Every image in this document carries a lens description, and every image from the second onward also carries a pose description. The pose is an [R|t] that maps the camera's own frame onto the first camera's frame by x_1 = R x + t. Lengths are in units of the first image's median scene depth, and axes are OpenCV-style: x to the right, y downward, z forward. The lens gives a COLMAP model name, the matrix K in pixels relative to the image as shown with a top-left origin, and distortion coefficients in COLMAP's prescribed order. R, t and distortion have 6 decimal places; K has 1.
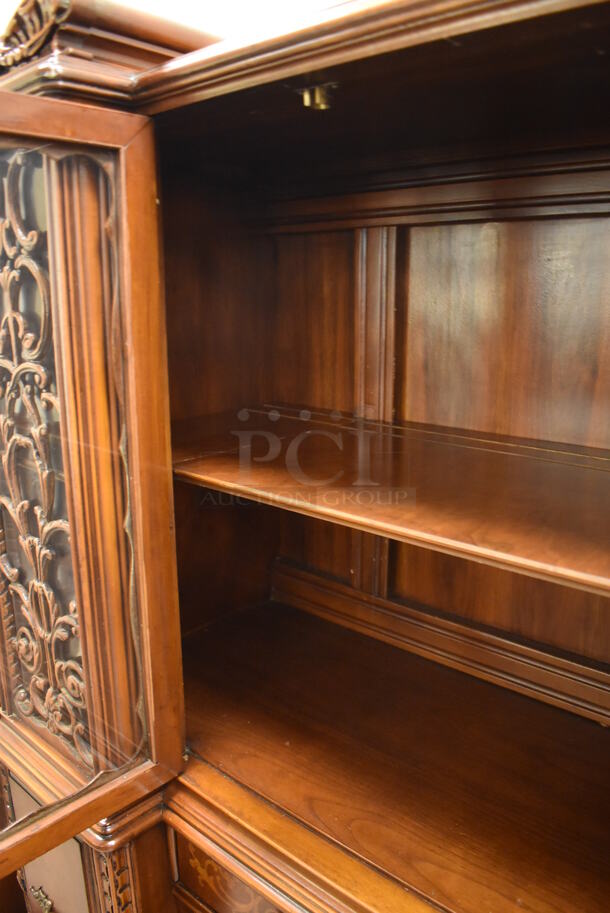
lens RADIAL K [[709.4, 0, 311.9], [0, 709.4, 461.1], [0, 0, 1]] dist [-0.102114, 0.018313]
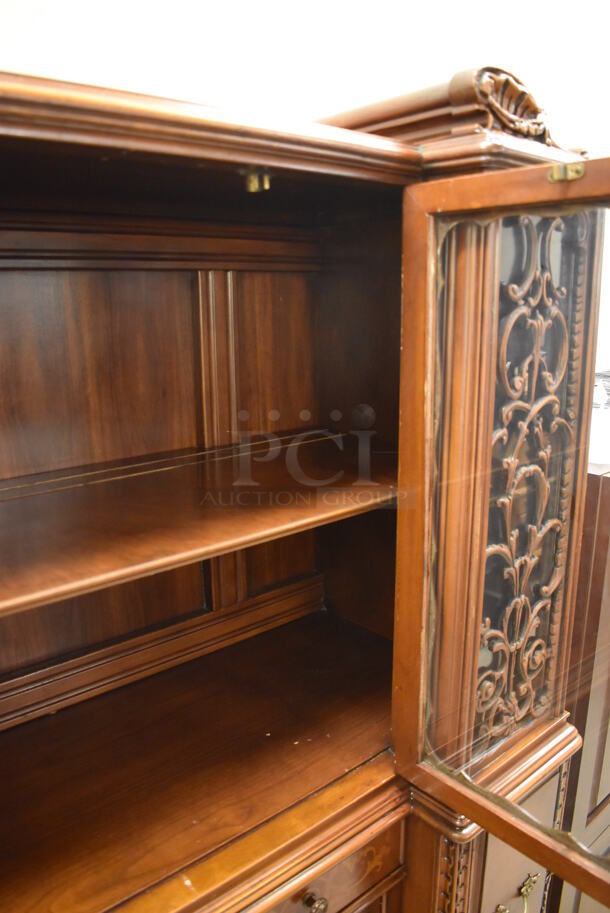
lens RADIAL K [[709.4, 0, 306.8], [0, 709.4, 460.0], [0, 0, 1]] dist [-0.102114, 0.018313]
pose [[0.128965, -0.225955, 0.965563, -0.602178], [0.240745, 0.951699, 0.190556, -0.147999], [-0.961982, 0.207880, 0.177133, 0.345864]]
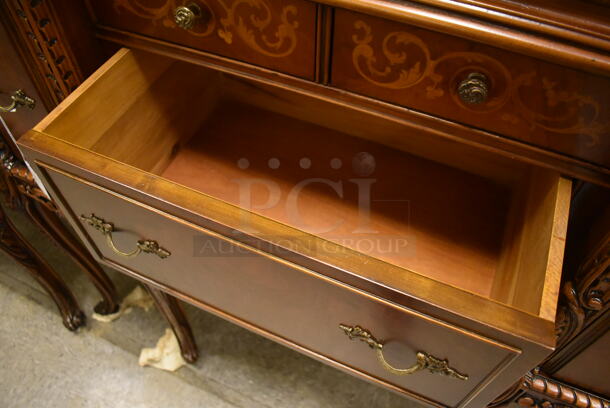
lens RADIAL K [[474.0, 0, 304.4], [0, 474.0, 206.1], [0, 0, 1]] dist [-0.102114, 0.018313]
pose [[0.957472, -0.228235, 0.176510, -0.083250], [0.067164, 0.771269, 0.632956, 0.439296], [-0.280600, -0.594182, 0.753798, 0.202227]]
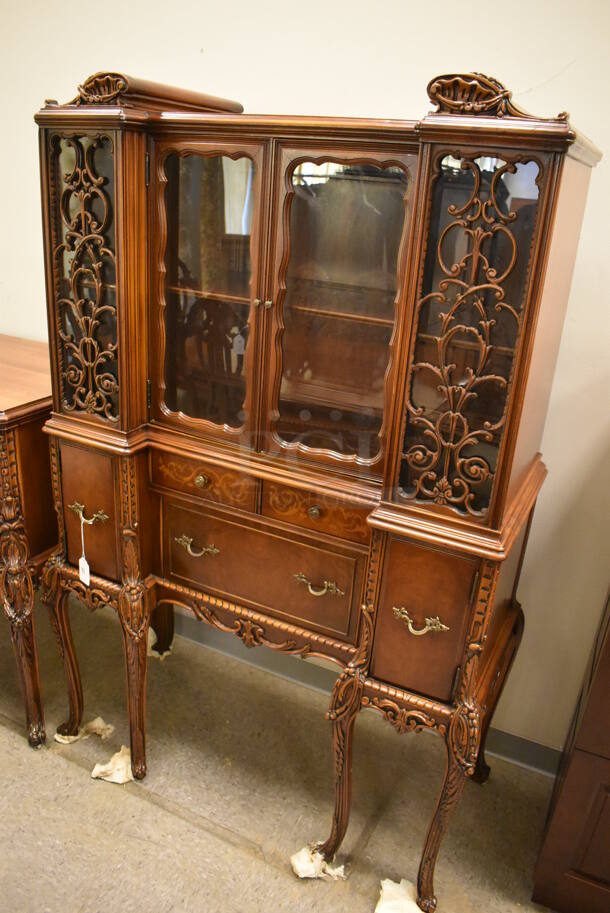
lens RADIAL K [[709.4, 0, 304.4], [0, 709.4, 455.4], [0, 0, 1]] dist [-0.102114, 0.018313]
pose [[0.965039, -0.036266, 0.259585, -0.333964], [-0.004803, 0.987769, 0.155852, 0.198166], [-0.262062, -0.151650, 0.953061, -1.352908]]
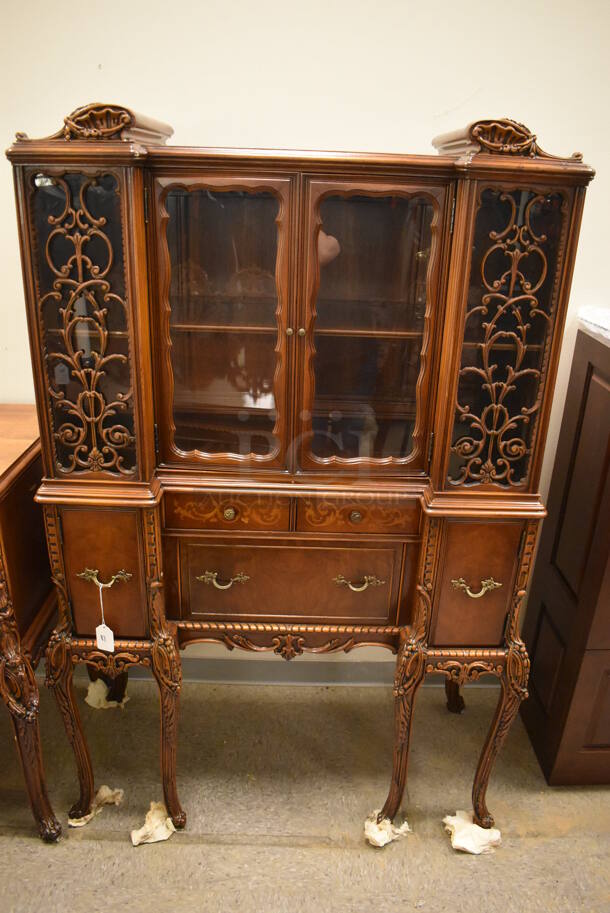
lens RADIAL K [[709.4, 0, 306.4], [0, 709.4, 454.3], [0, 0, 1]] dist [-0.102114, 0.018313]
pose [[0.747728, -0.229753, 0.622990, -1.263306], [0.121805, 0.969770, 0.211448, -0.000966], [-0.652738, -0.082222, 0.753109, -0.956831]]
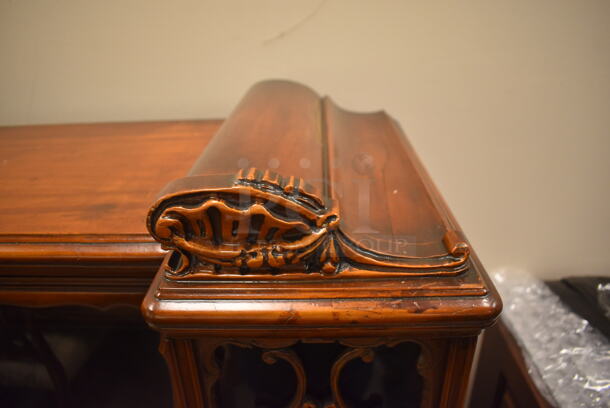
lens RADIAL K [[474.0, 0, 305.8], [0, 474.0, 205.0], [0, 0, 1]] dist [-0.102114, 0.018313]
pose [[0.759200, -0.288174, 0.583585, 0.232031], [0.174020, 0.953871, 0.244635, -0.487901], [-0.627163, -0.084171, 0.774327, -0.249051]]
